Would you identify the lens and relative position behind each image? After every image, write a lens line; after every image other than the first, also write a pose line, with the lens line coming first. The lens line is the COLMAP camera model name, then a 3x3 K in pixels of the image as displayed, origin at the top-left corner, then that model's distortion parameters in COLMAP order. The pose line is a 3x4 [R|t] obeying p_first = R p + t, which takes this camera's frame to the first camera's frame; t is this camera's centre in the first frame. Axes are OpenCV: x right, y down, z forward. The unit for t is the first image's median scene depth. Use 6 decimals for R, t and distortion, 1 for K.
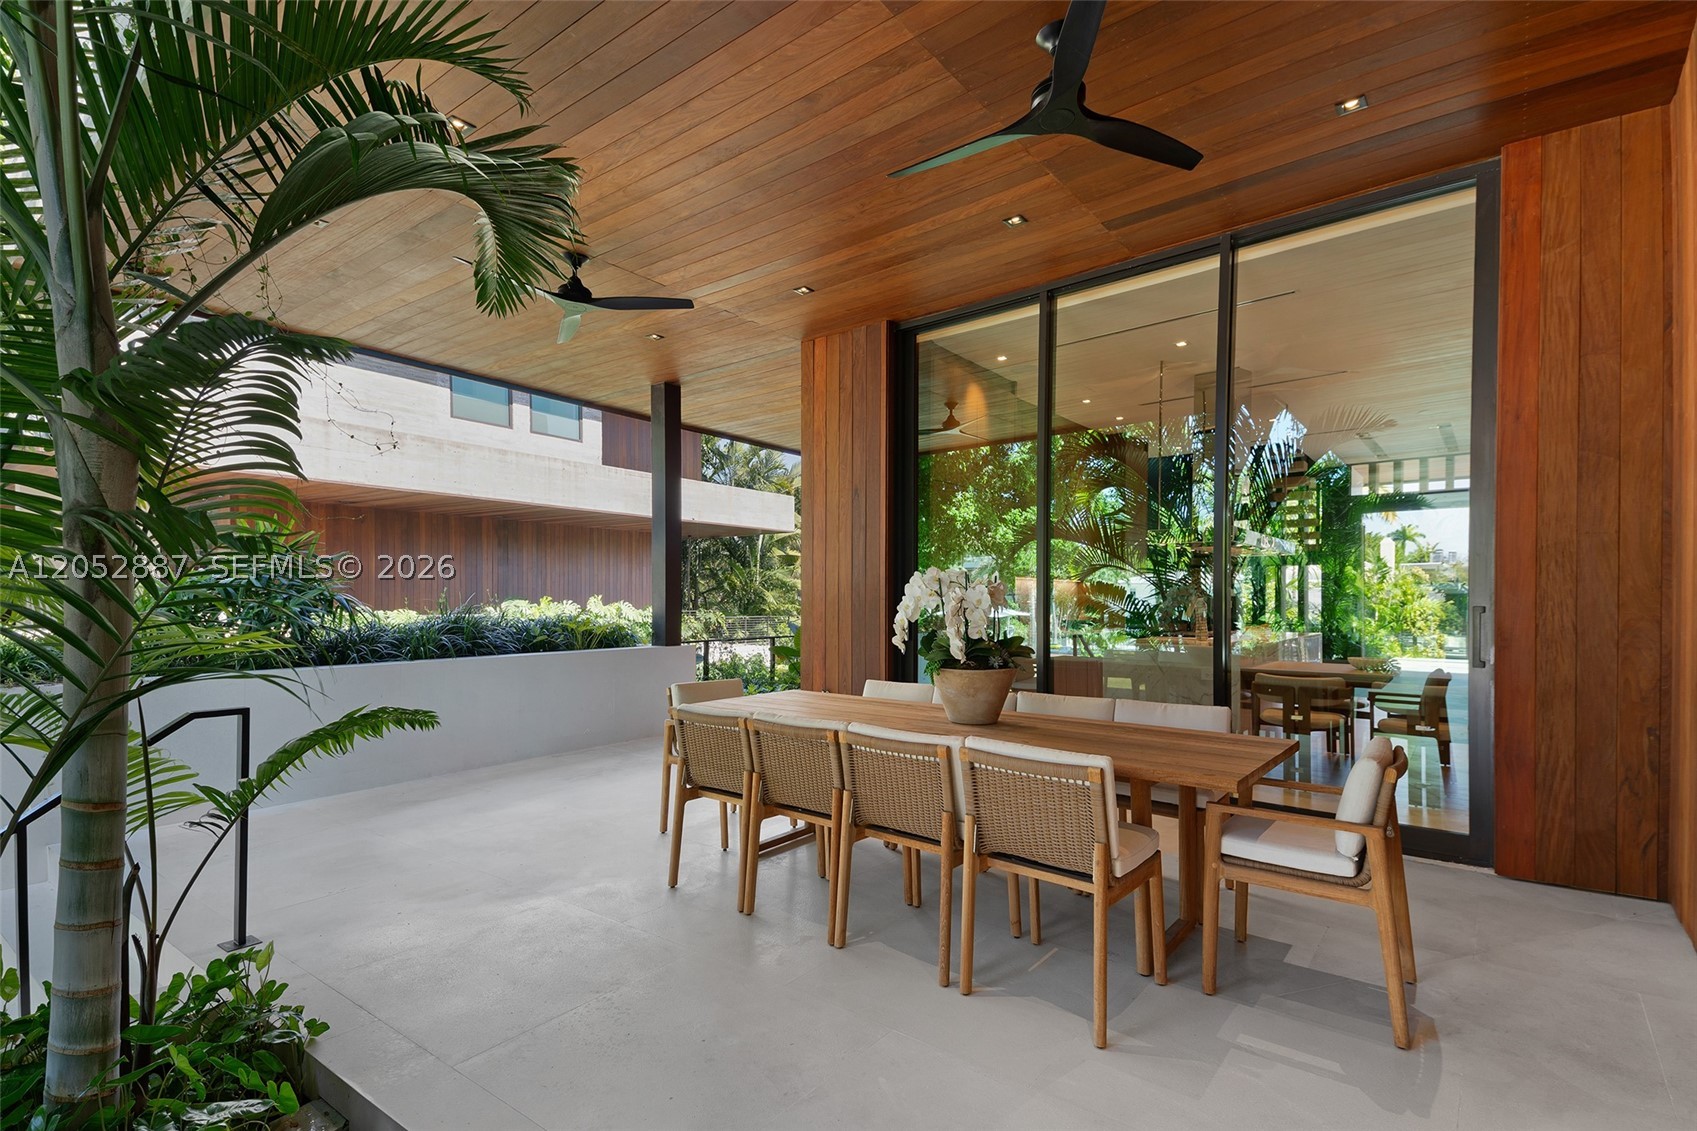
lens RADIAL K [[851.8, 0, 848.5], [0, 851.8, 612.9], [0, 0, 1]] dist [-0.003094, -0.000646]
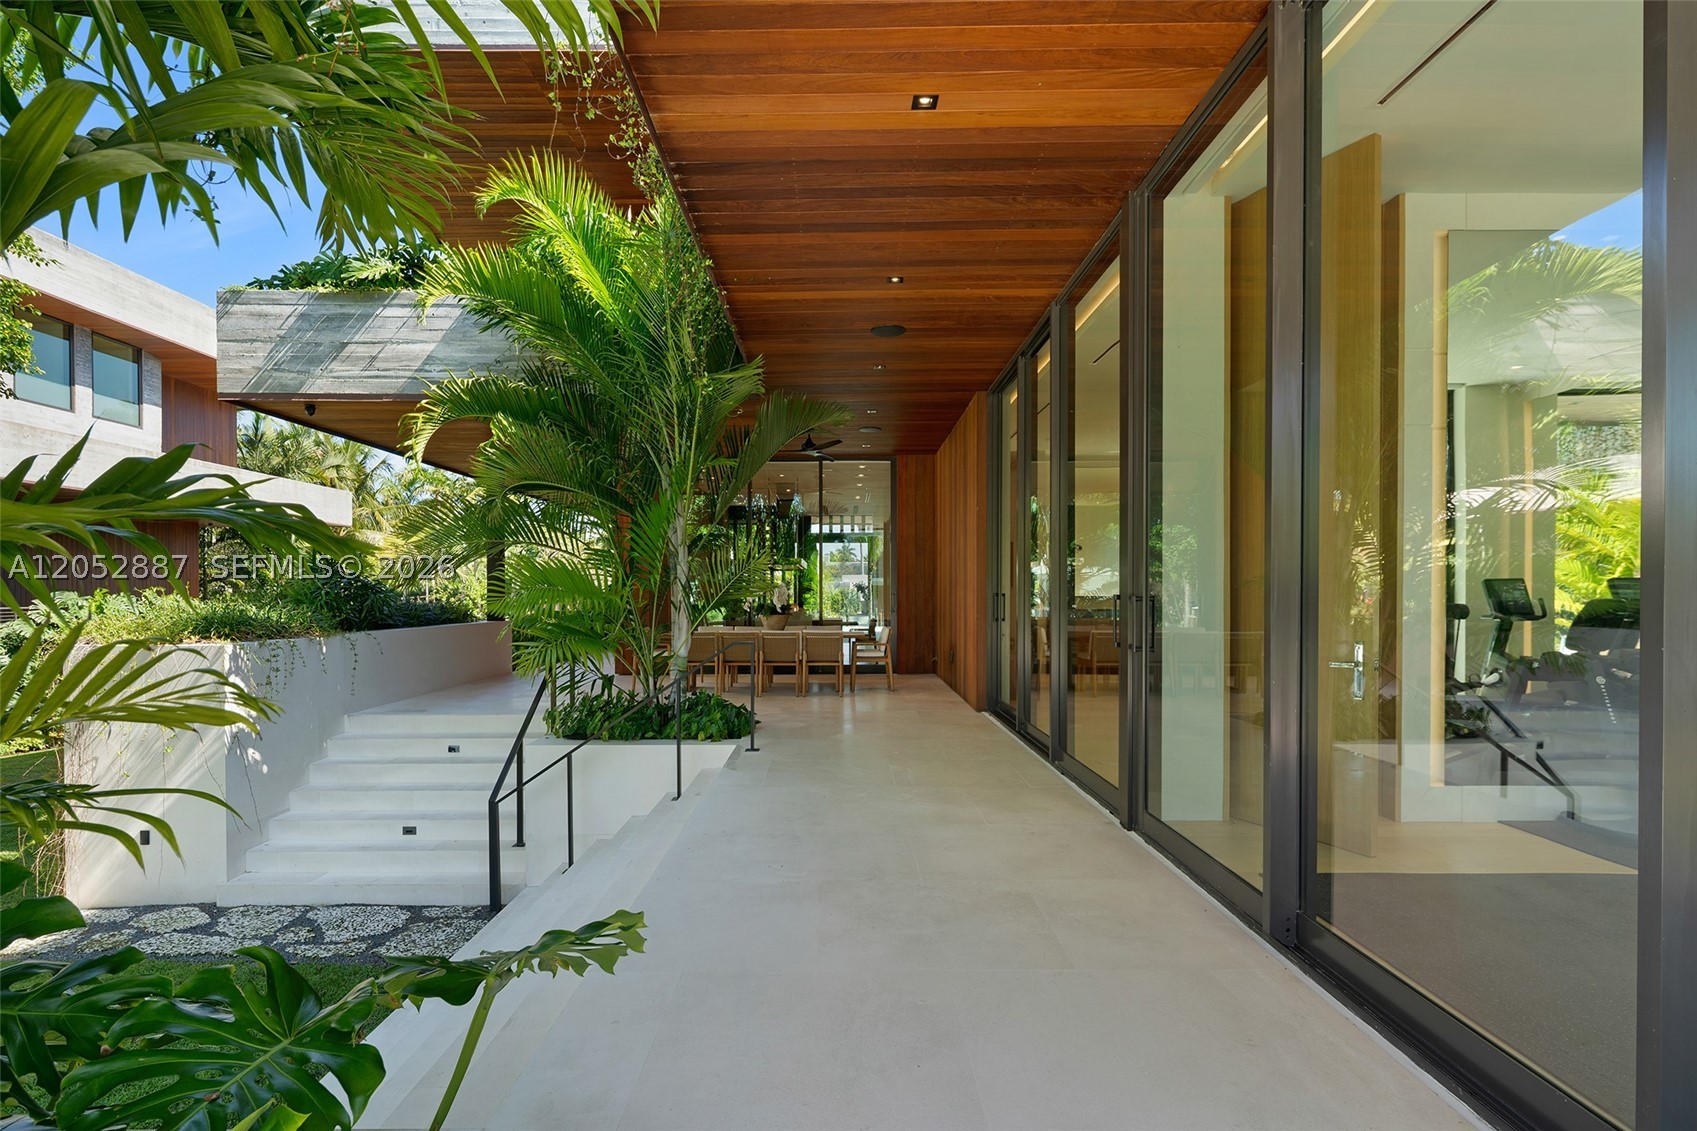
lens RADIAL K [[851.8, 0, 848.5], [0, 851.8, 612.9], [0, 0, 1]] dist [-0.003094, -0.000646]
pose [[0.784760, -0.022424, 0.619394, -1.481548], [0.008827, 0.999648, 0.025006, -0.018328], [-0.619737, -0.014156, 0.784682, -1.527918]]
